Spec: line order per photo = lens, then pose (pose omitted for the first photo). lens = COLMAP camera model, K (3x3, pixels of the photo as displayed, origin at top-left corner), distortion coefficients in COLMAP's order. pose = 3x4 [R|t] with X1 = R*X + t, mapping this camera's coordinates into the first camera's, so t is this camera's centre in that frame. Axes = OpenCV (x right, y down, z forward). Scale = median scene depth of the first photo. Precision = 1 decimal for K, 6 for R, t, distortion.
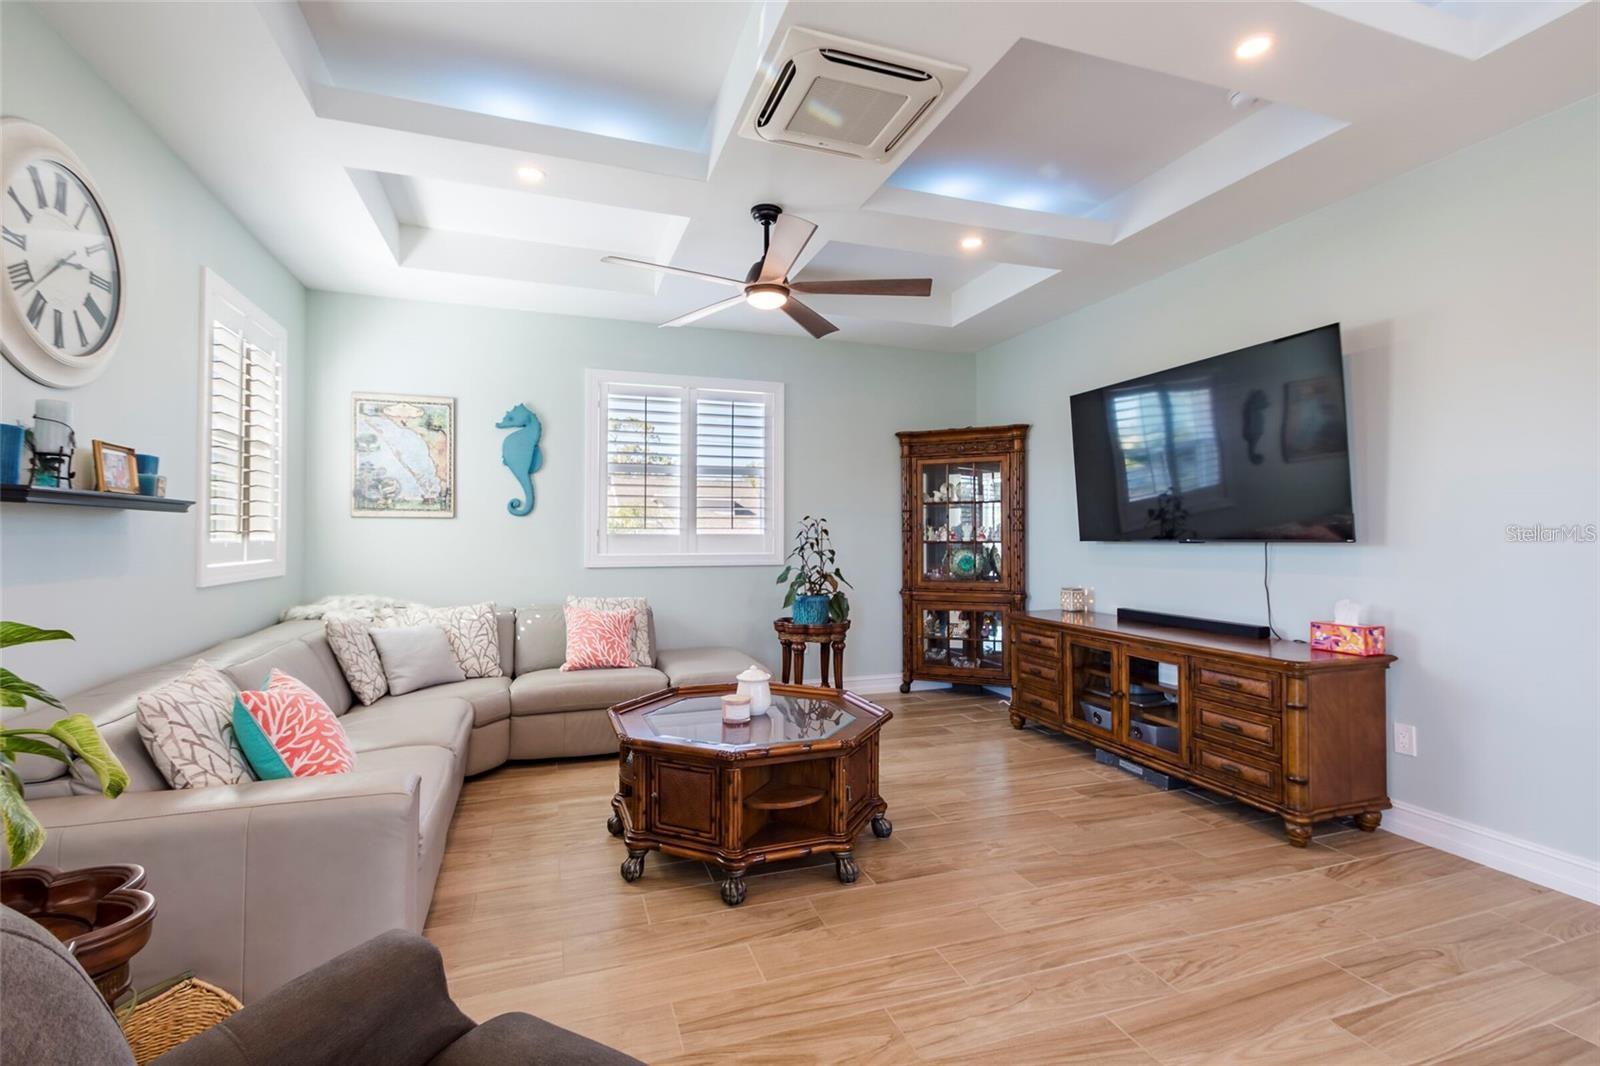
lens RADIAL K [[705.6, 0, 773.8], [0, 705.6, 525.1], [0, 0, 1]] dist [0.022781, -0.012213]
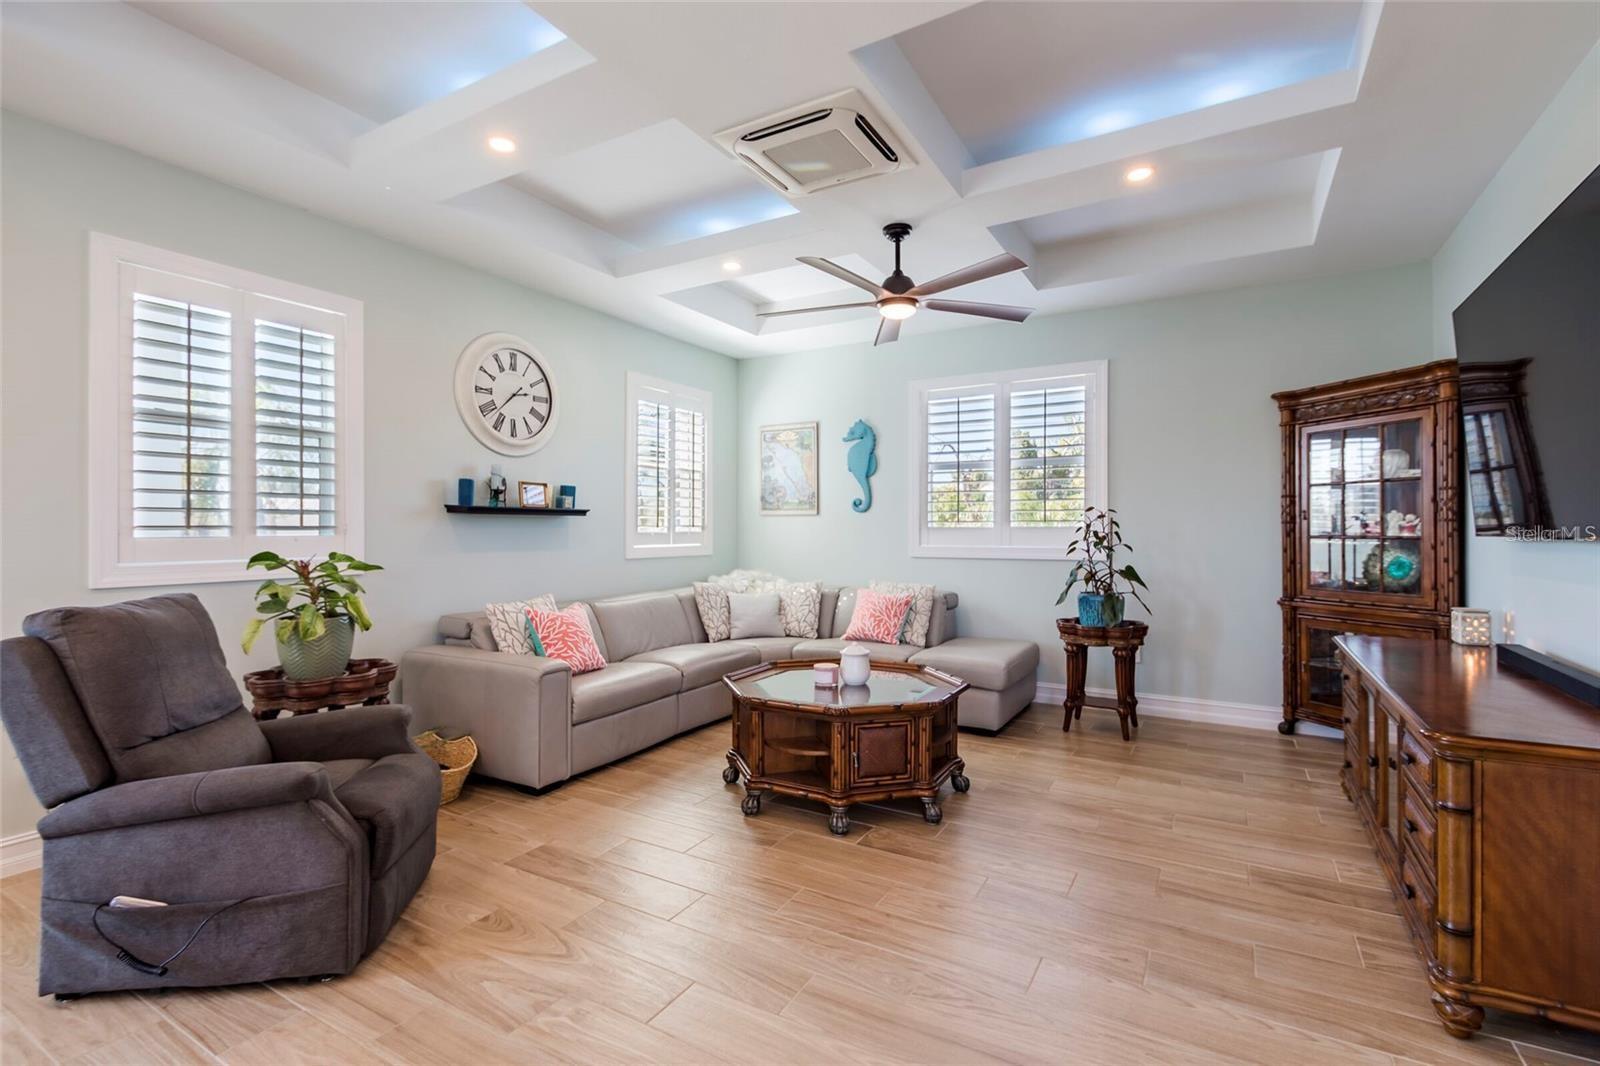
lens RADIAL K [[720.2, 0, 798.0], [0, 720.2, 524.1], [0, 0, 1]] dist [0.004989, -0.004114]
pose [[0.662743, -0.005954, -0.748823, 0.579487], [0.011356, 0.999933, 0.002099, 0.003760], [0.748761, -0.009895, 0.662767, 0.122873]]
